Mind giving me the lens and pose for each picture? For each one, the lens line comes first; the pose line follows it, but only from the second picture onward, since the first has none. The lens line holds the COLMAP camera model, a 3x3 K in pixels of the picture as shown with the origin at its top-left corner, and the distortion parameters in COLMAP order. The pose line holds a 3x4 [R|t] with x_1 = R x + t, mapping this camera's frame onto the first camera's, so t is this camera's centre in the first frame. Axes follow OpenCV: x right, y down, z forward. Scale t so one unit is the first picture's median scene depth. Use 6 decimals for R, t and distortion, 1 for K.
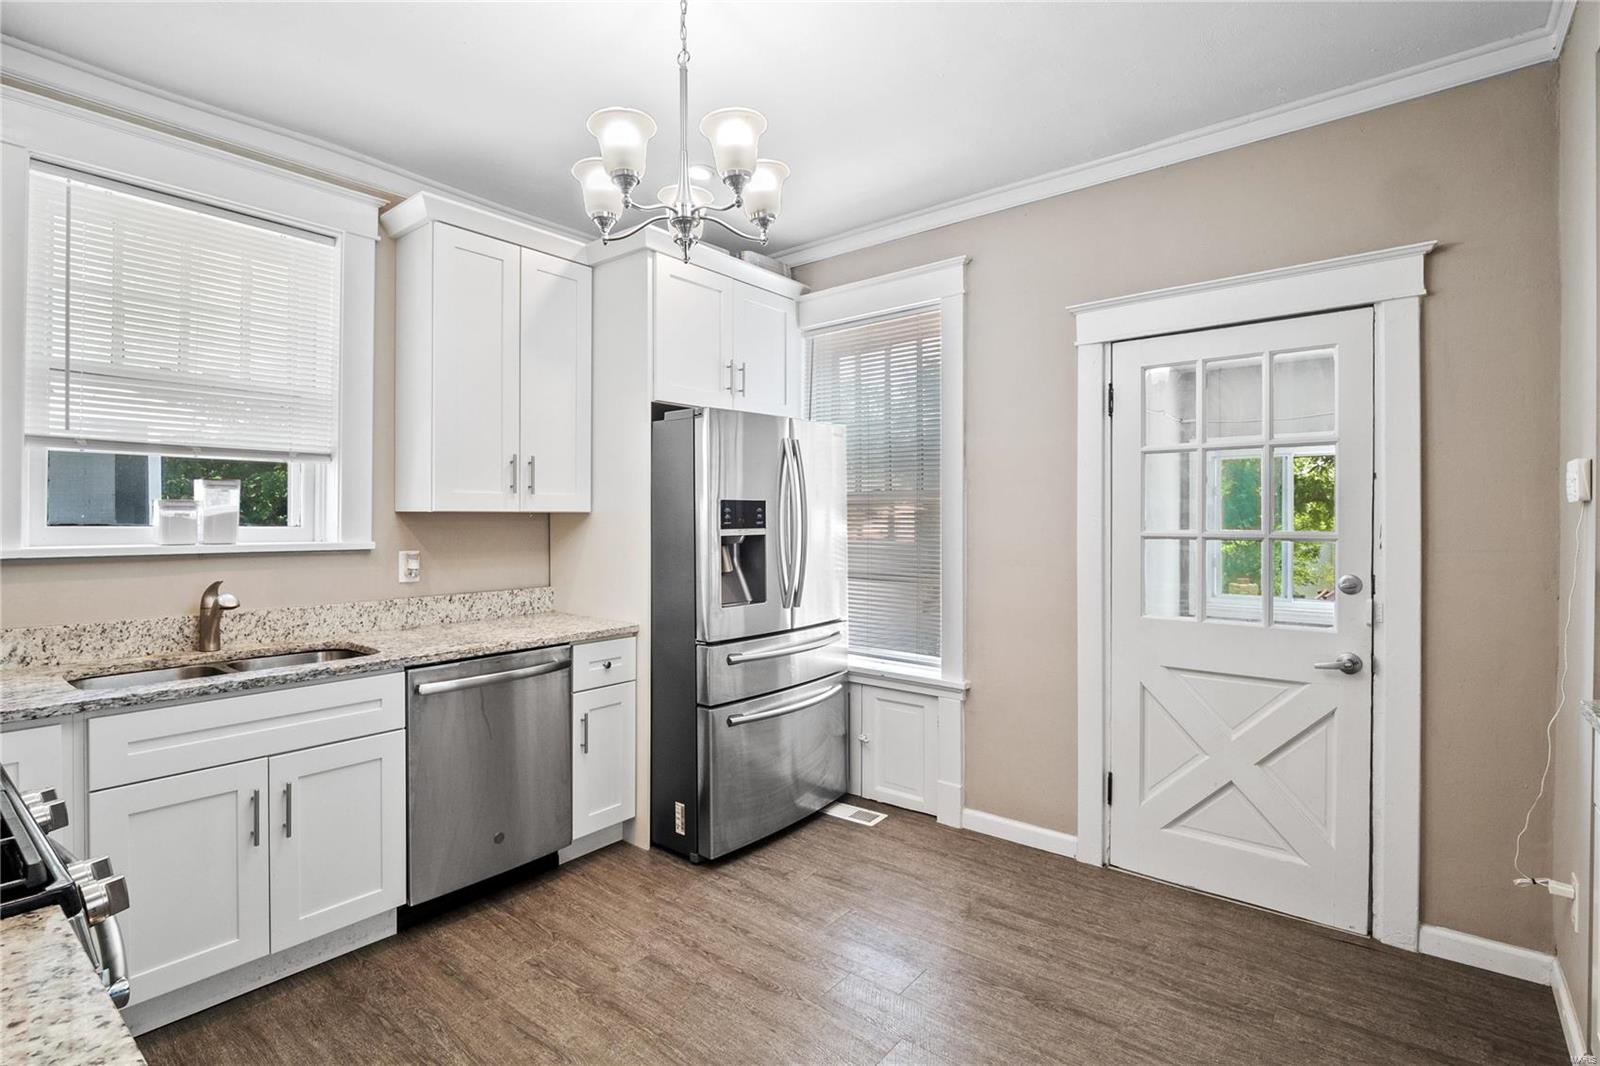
lens RADIAL K [[764.1, 0, 801.2], [0, 764.1, 516.7], [0, 0, 1]] dist [0.000149, 0.000031]
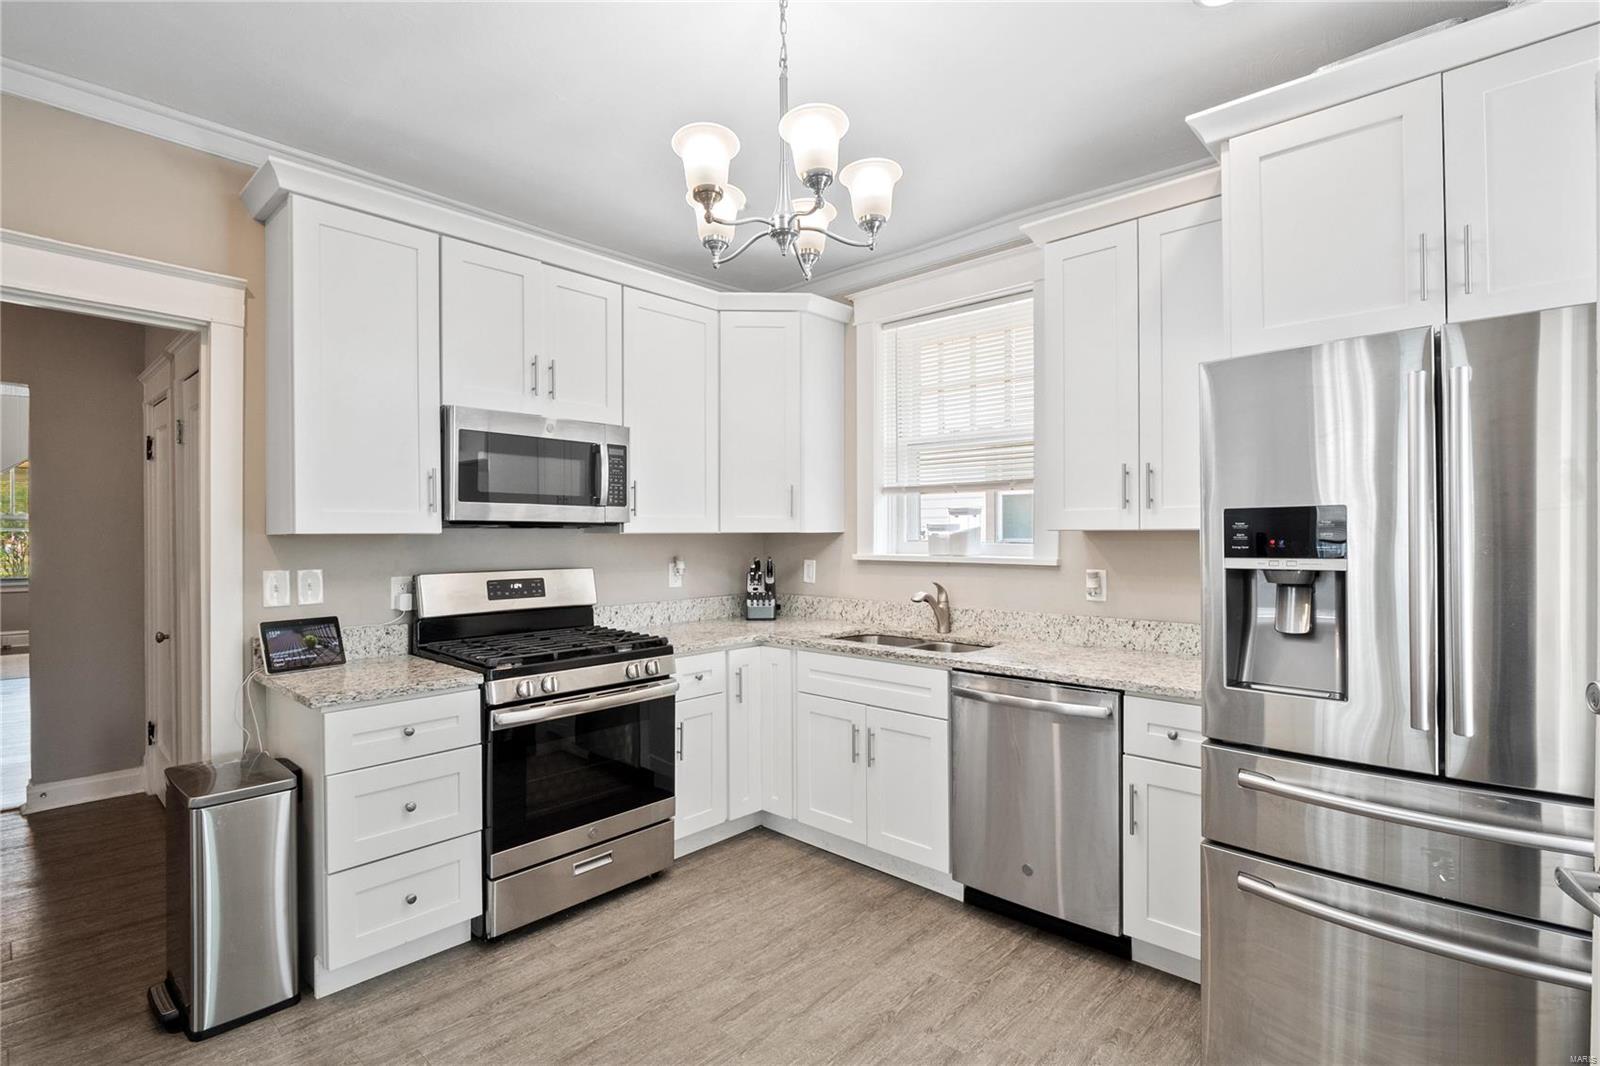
lens RADIAL K [[767.1, 0, 800.0], [0, 767.1, 533.0], [0, 0, 1]] dist [-0.002957, -0.000877]
pose [[-0.061280, -0.001095, -0.998120, 0.599245], [0.002585, 0.999996, -0.001256, -0.003494], [0.998117, -0.002657, -0.061277, 0.791090]]
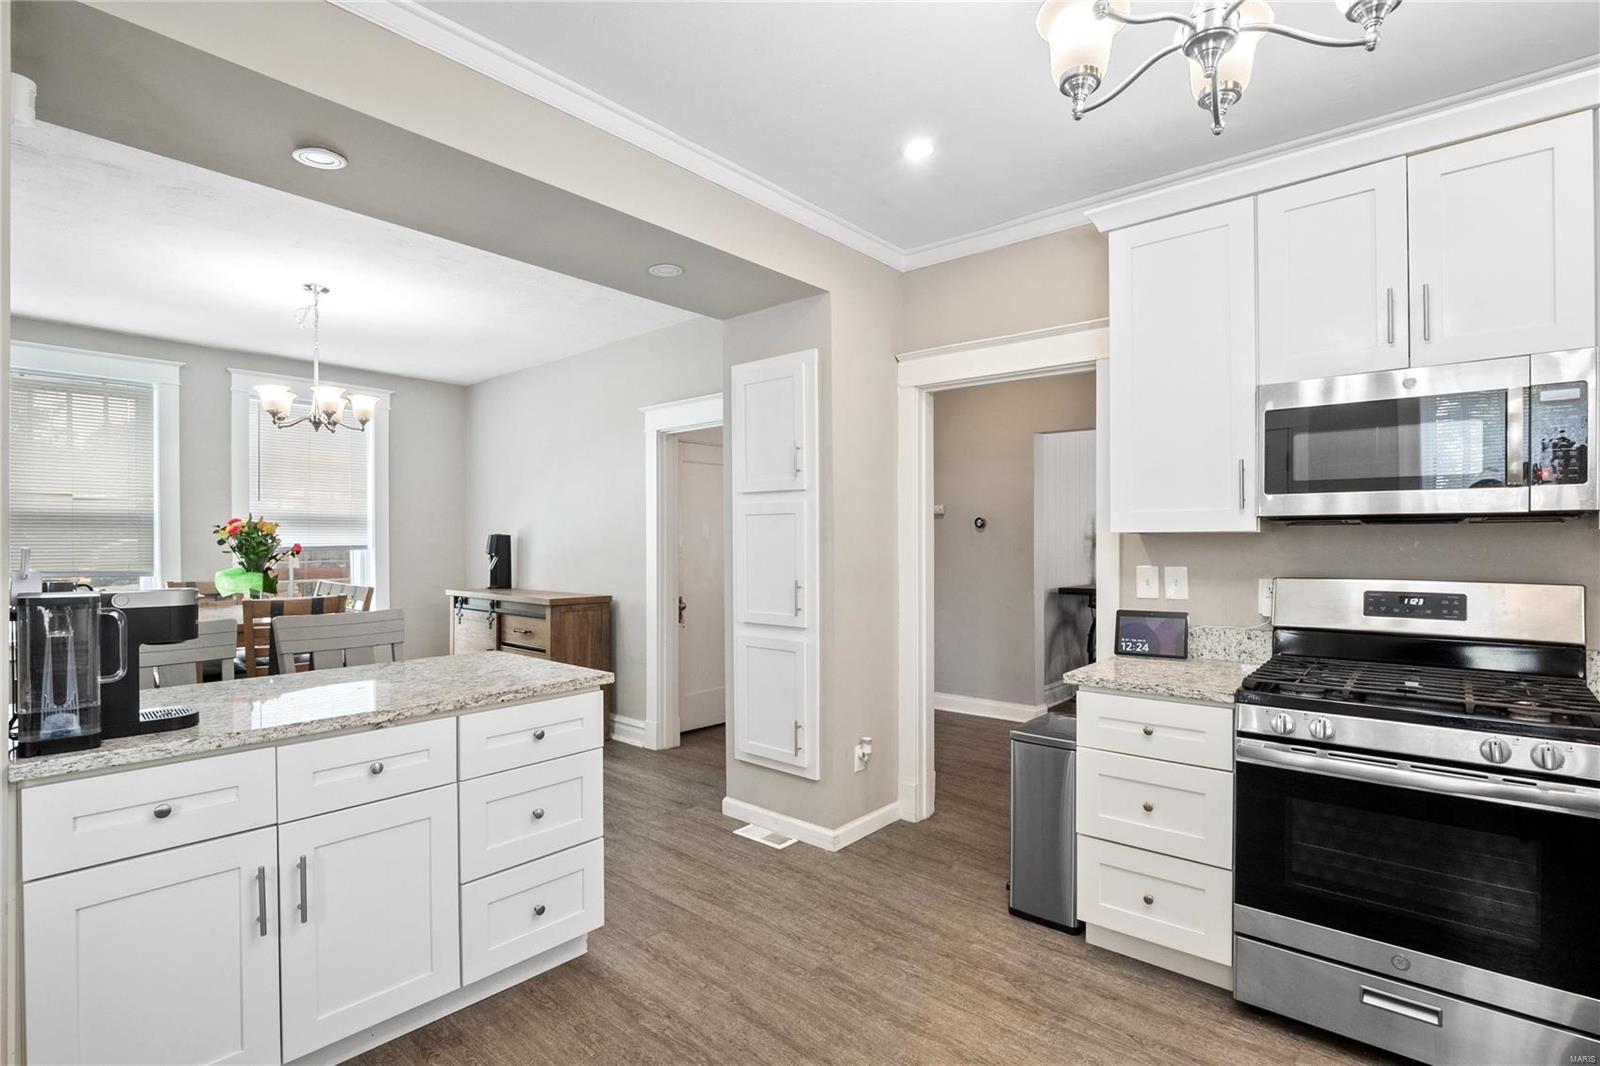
lens RADIAL K [[772.0, 0, 804.6], [0, 772.0, 543.5], [0, 0, 1]] dist [-0.002924, -0.000519]
pose [[-0.999850, 0.002486, 0.017146, 0.112199], [0.002565, 0.999986, 0.004632, 0.003525], [-0.017134, 0.004675, -0.999842, 1.186240]]
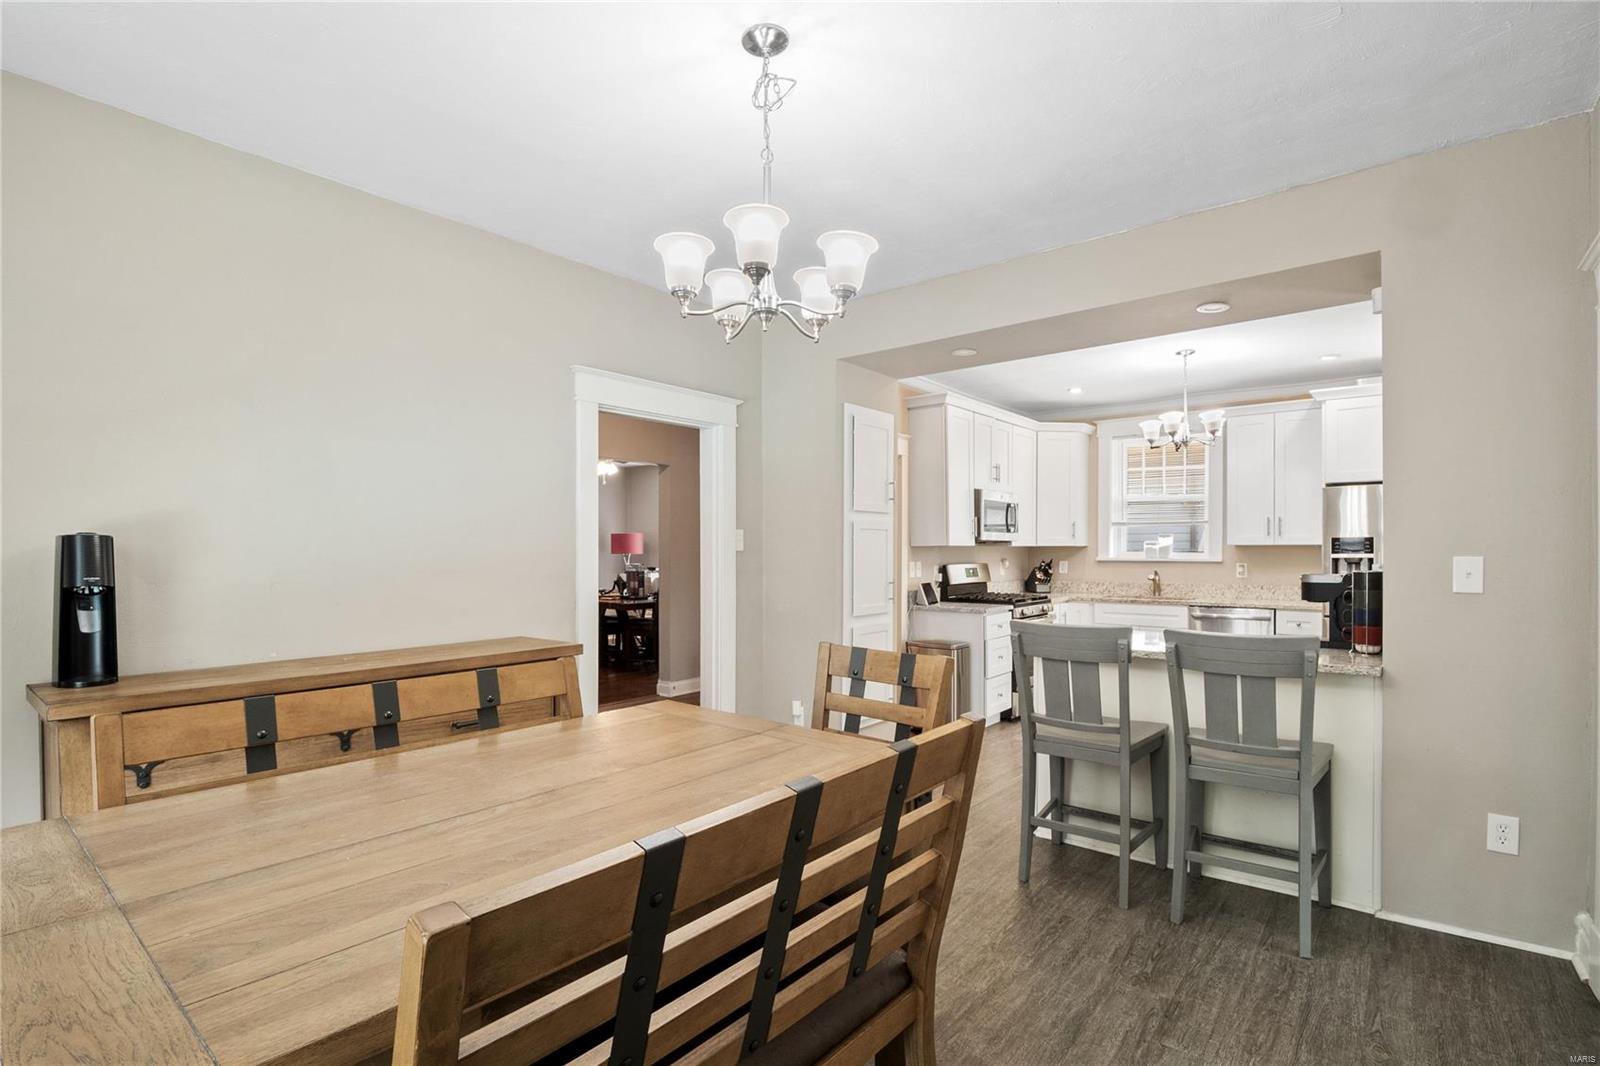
lens RADIAL K [[772.0, 0, 804.6], [0, 772.0, 543.5], [0, 0, 1]] dist [-0.002924, -0.000519]
pose [[0.014791, -0.006518, -0.999869, 1.945825], [0.000606, 0.999979, -0.006509, 0.002636], [0.999890, -0.000510, 0.014794, -0.323070]]
